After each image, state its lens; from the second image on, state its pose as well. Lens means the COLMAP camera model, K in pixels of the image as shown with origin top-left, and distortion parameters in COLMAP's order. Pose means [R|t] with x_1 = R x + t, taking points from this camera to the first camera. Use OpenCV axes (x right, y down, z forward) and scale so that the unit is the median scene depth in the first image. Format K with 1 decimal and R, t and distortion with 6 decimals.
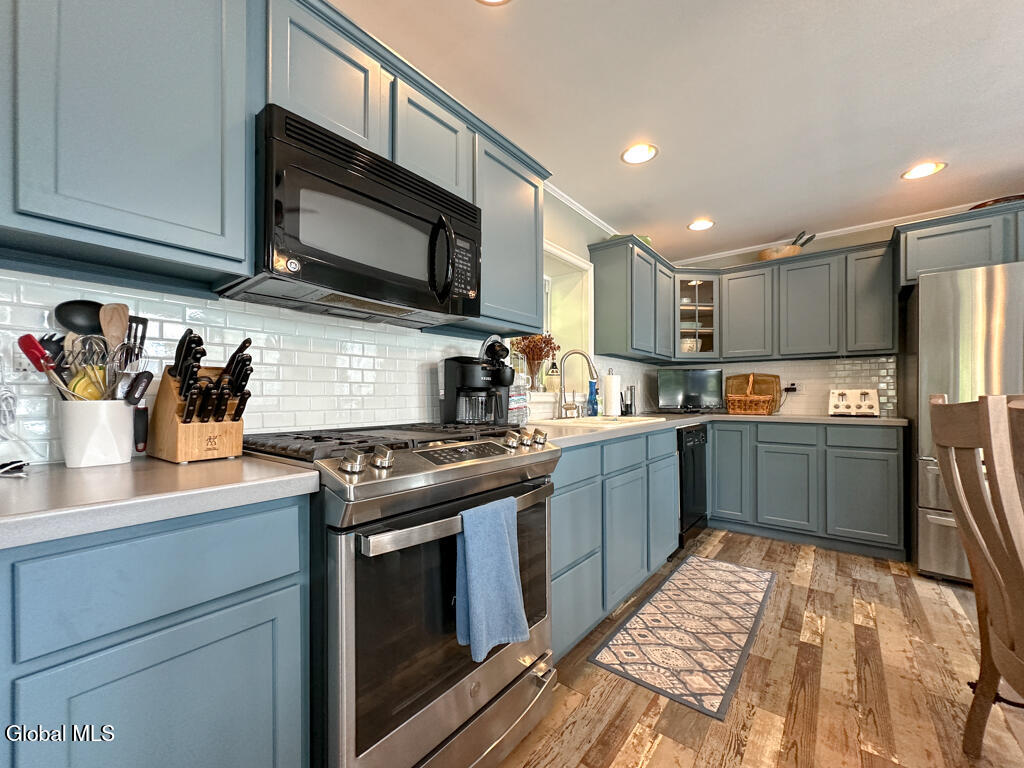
lens RADIAL K [[416.4, 0, 500.4], [0, 416.4, 399.2], [0, 0, 1]] dist [-0.004134, 0.000639]
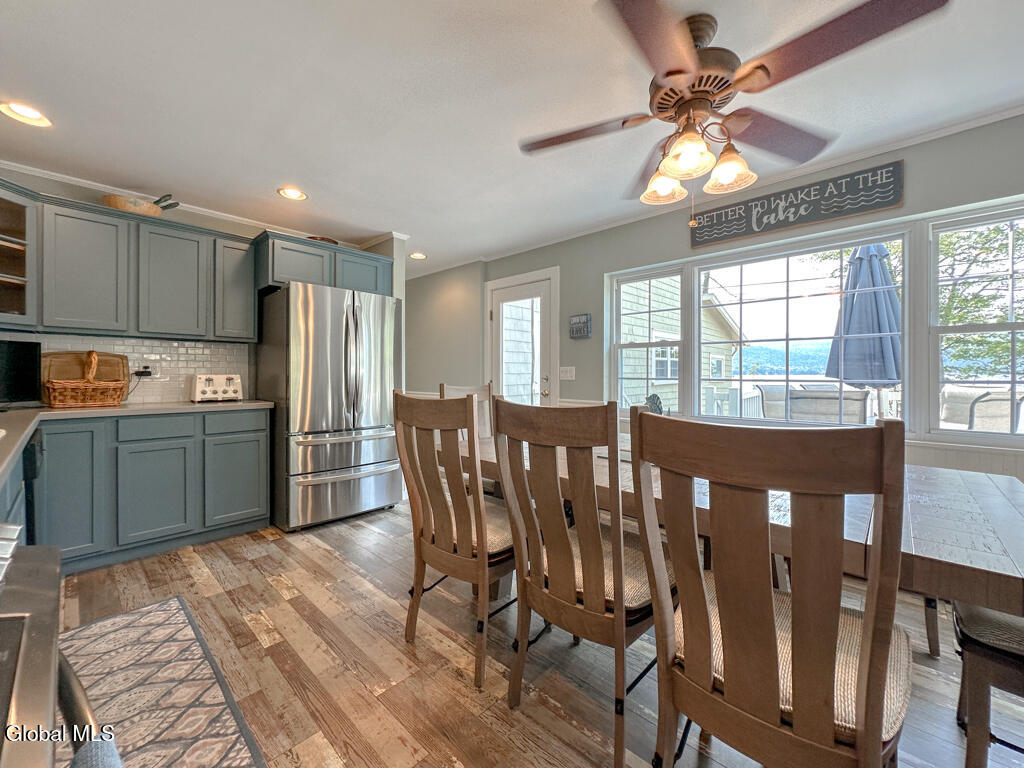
lens RADIAL K [[416.4, 0, 511.2], [0, 416.4, 377.1], [0, 0, 1]] dist [-0.004134, 0.000639]
pose [[0.057317, -0.008747, 0.998318, -0.132205], [-0.001168, 0.999960, 0.008829, -0.032216], [-0.998355, -0.001672, 0.057304, 0.278072]]
